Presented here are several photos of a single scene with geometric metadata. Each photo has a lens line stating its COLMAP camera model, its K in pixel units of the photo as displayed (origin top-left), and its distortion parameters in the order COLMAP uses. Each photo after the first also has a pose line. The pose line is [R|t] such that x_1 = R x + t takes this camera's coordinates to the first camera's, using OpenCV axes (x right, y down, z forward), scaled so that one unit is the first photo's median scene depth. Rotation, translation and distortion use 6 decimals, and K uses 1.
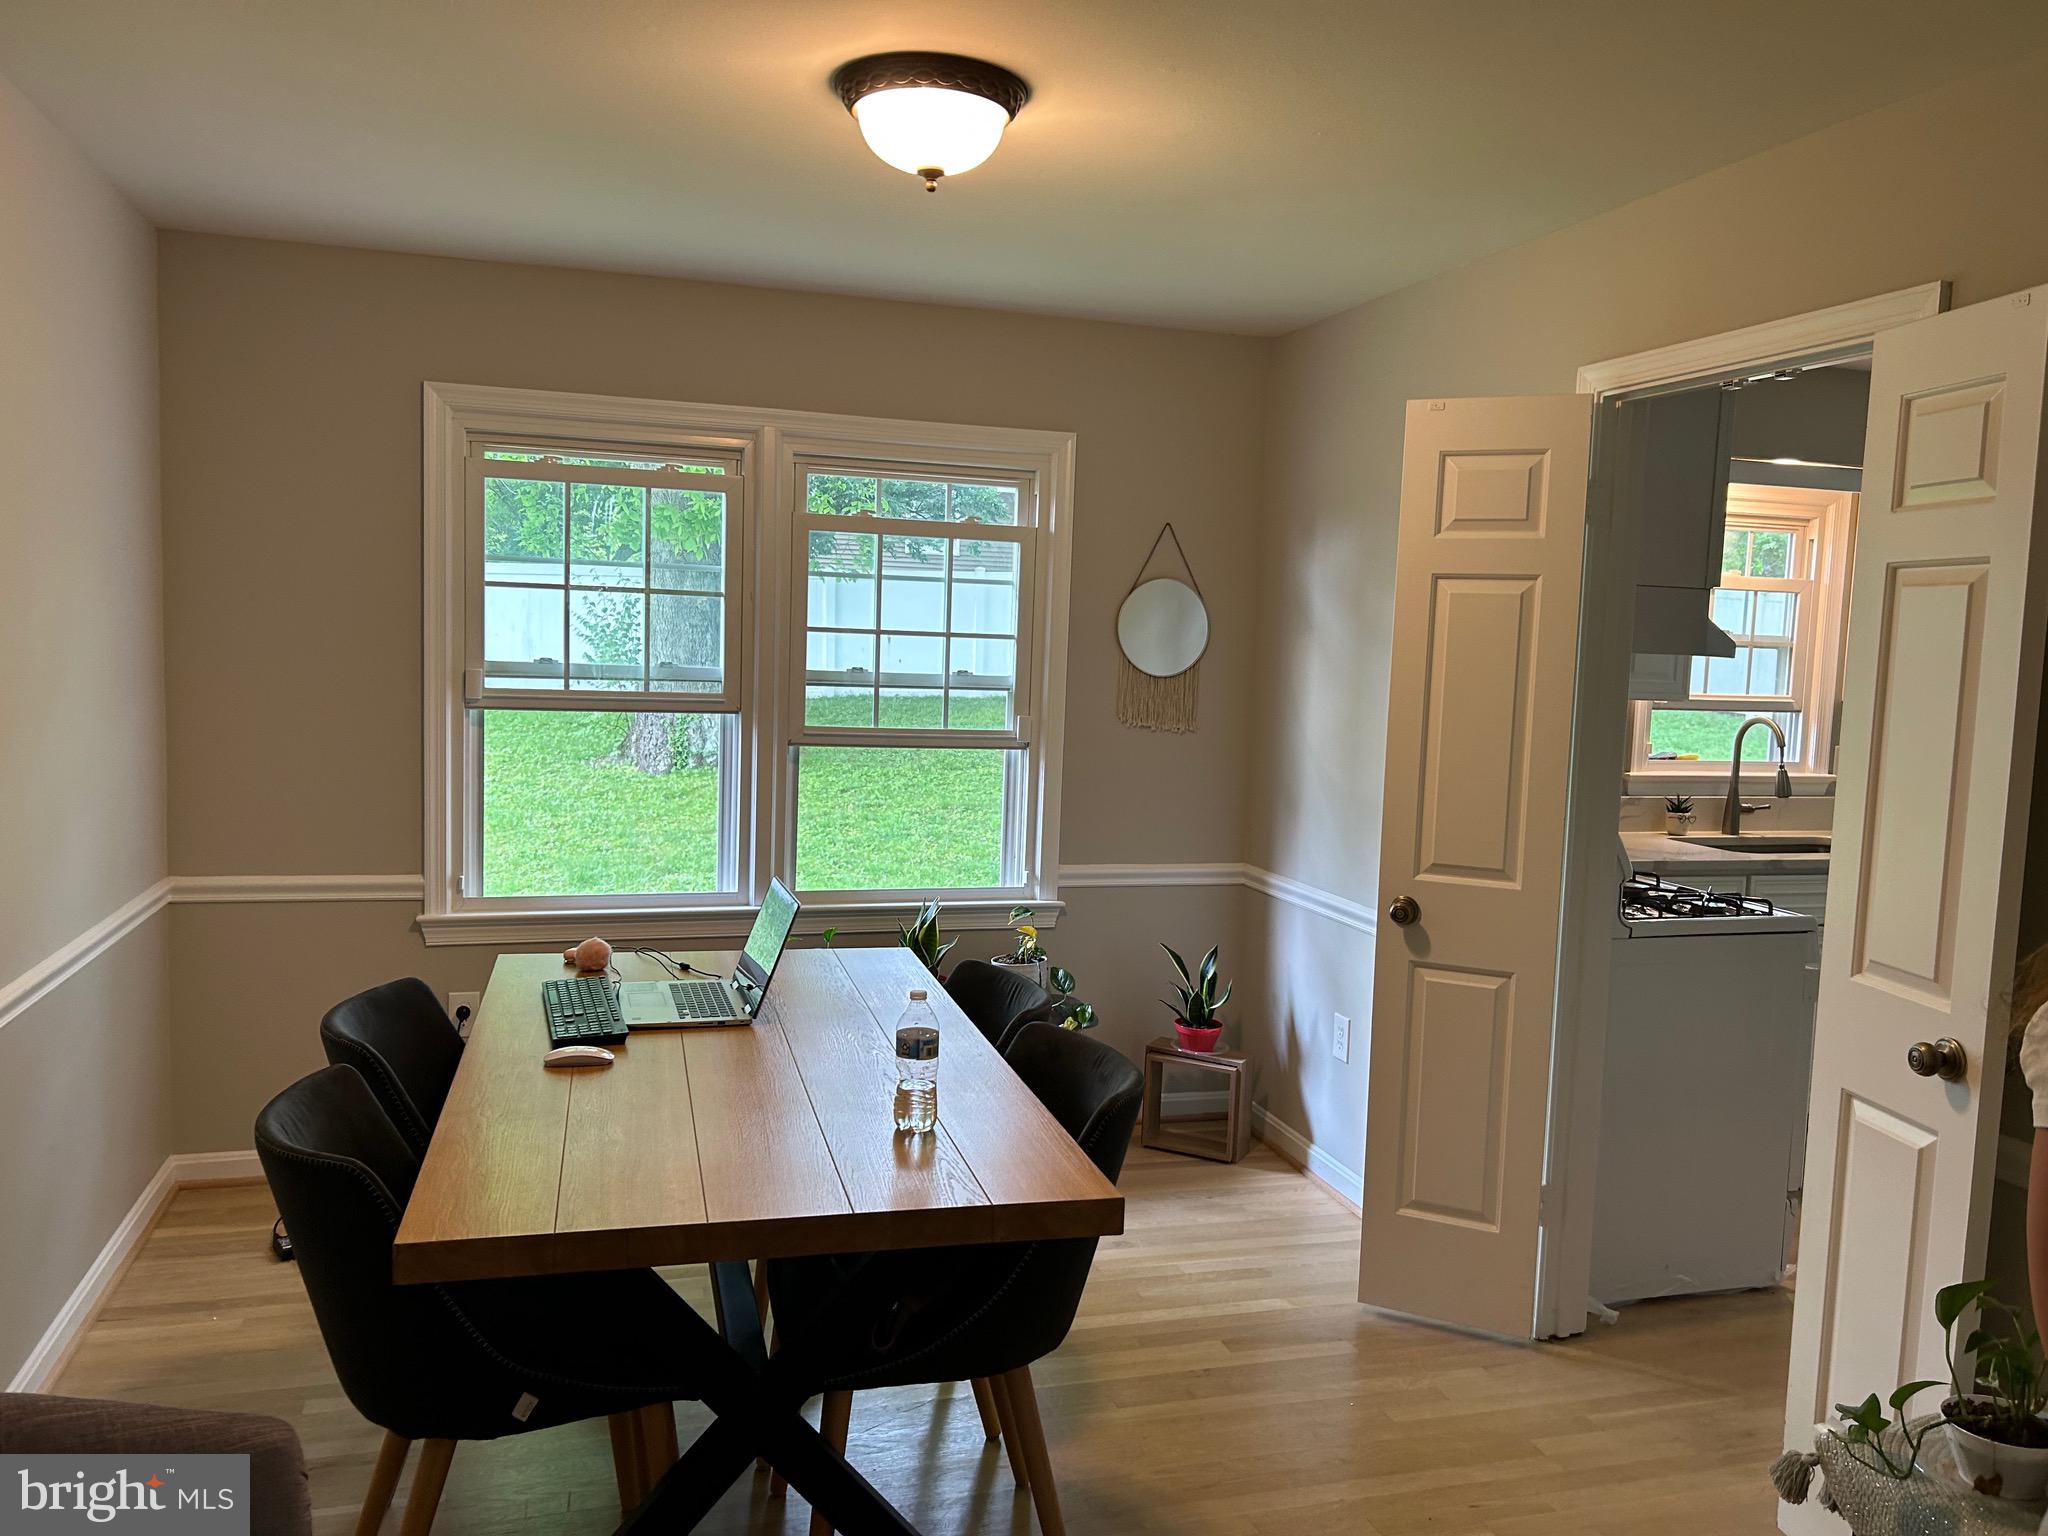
lens RADIAL K [[1552.0, 0, 1029.0], [0, 1552.0, 765.1], [0, 0, 1]] dist [0.033564, -0.027150]
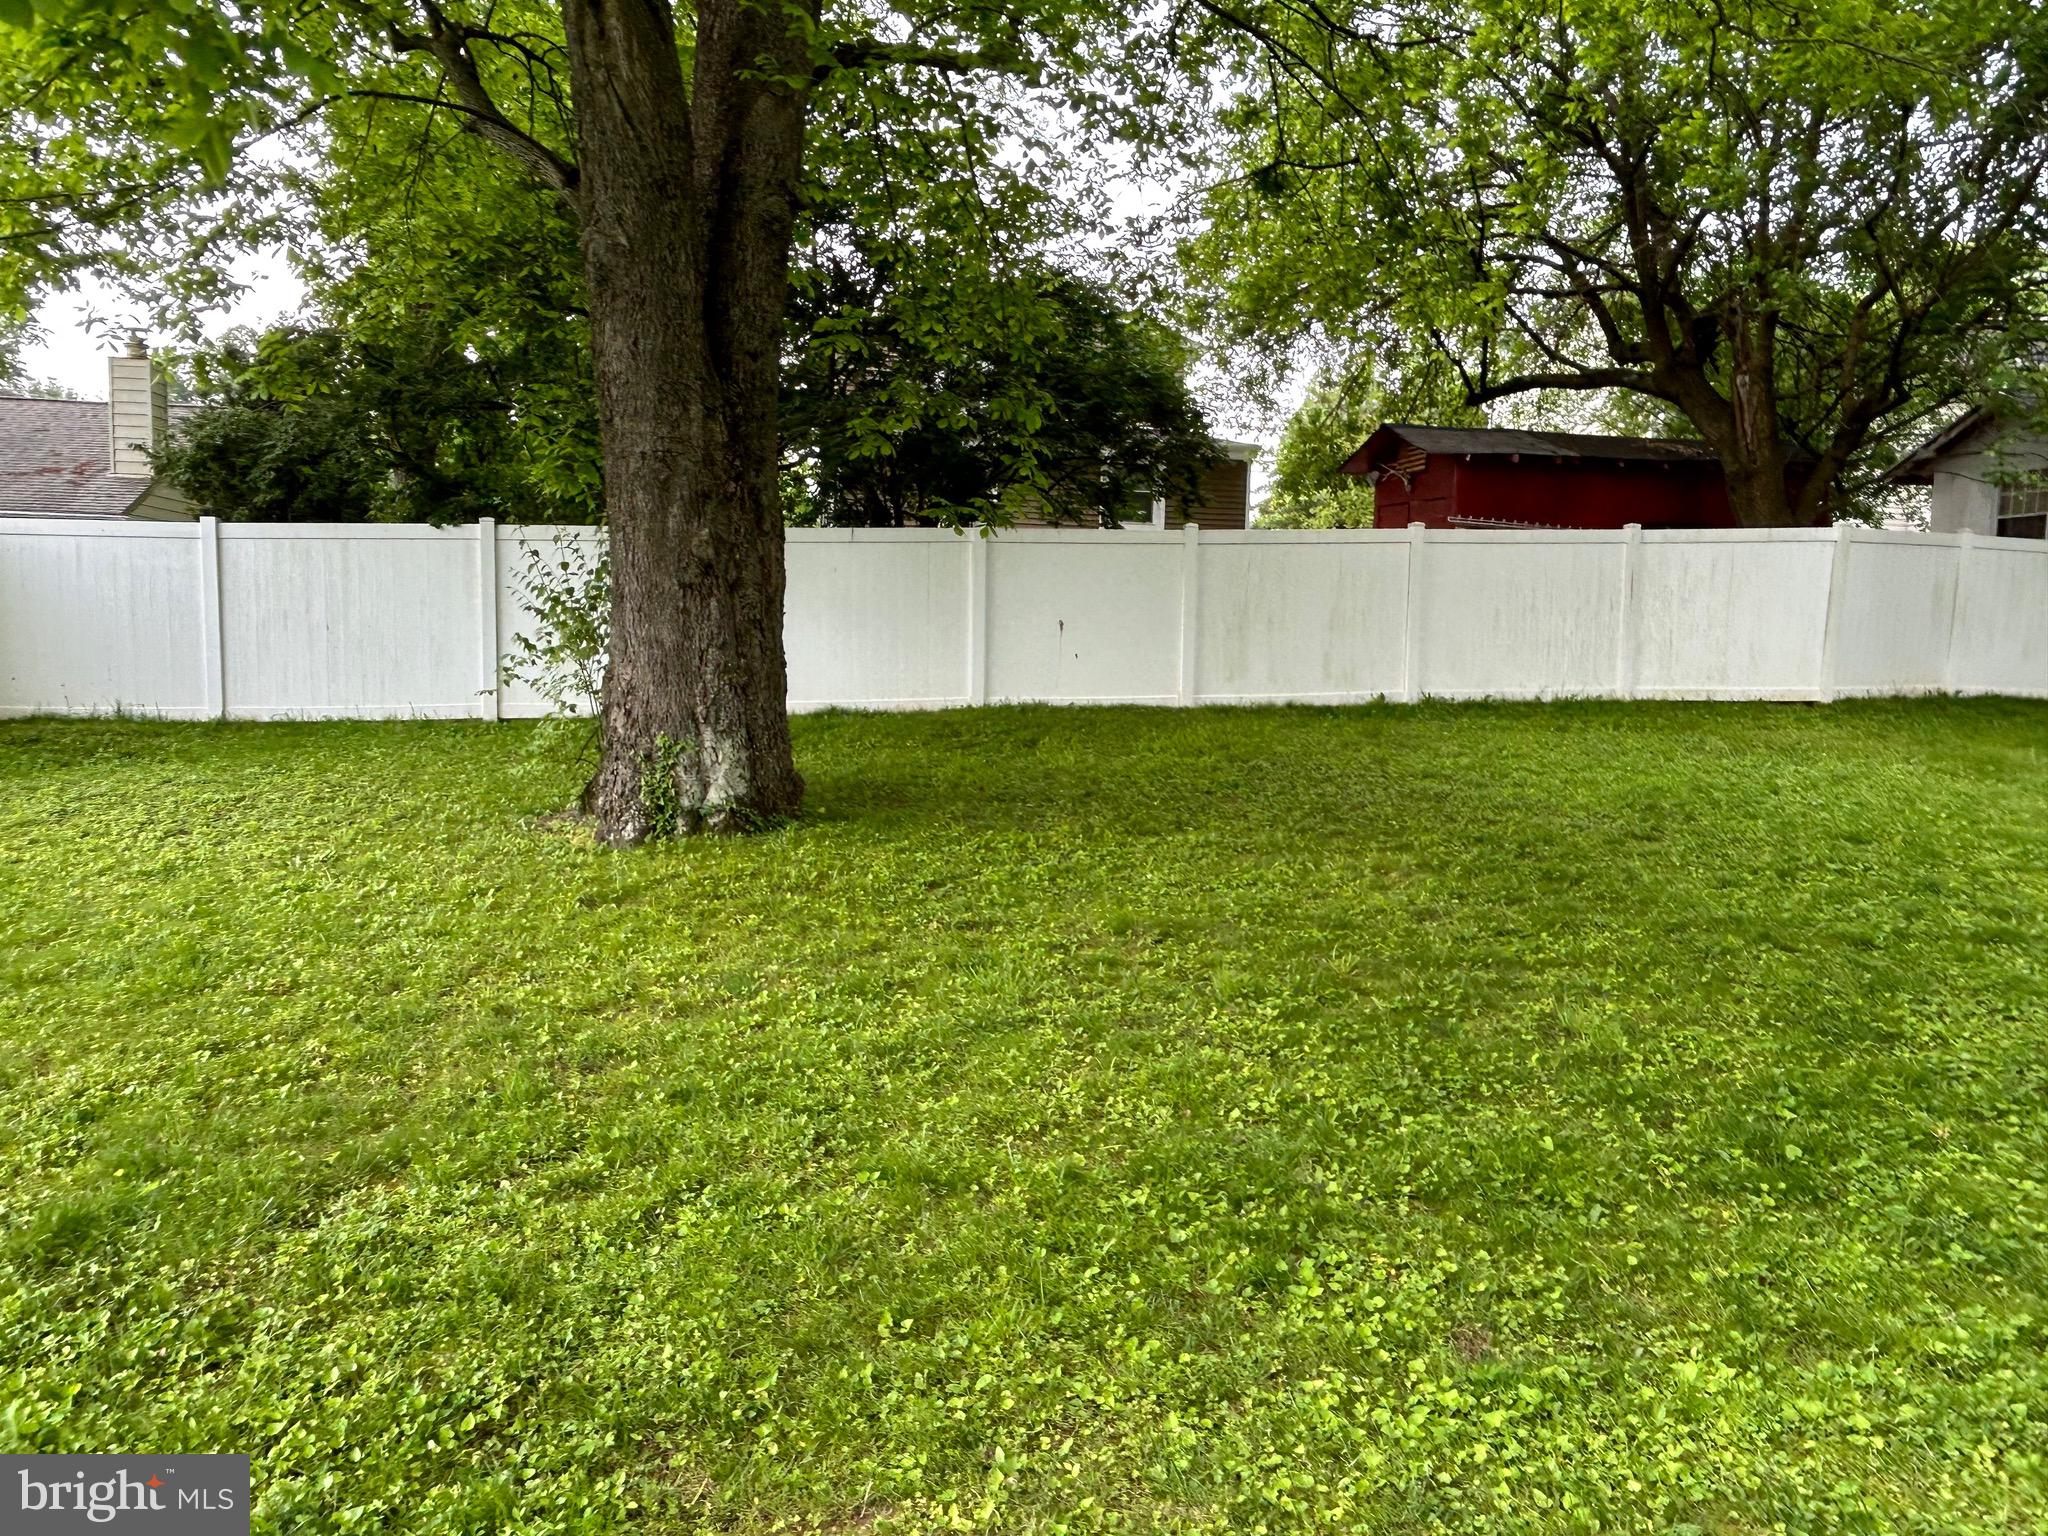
lens RADIAL K [[1367.5, 0, 1022.0], [0, 1367.5, 773.5], [0, 0, 1]] dist [-0.005599, -0.025685]
pose [[0.988497, 0.004367, -0.151181, -0.018027], [-0.003601, 0.999979, 0.005340, -0.023685], [0.151201, -0.004734, 0.988492, 0.523158]]
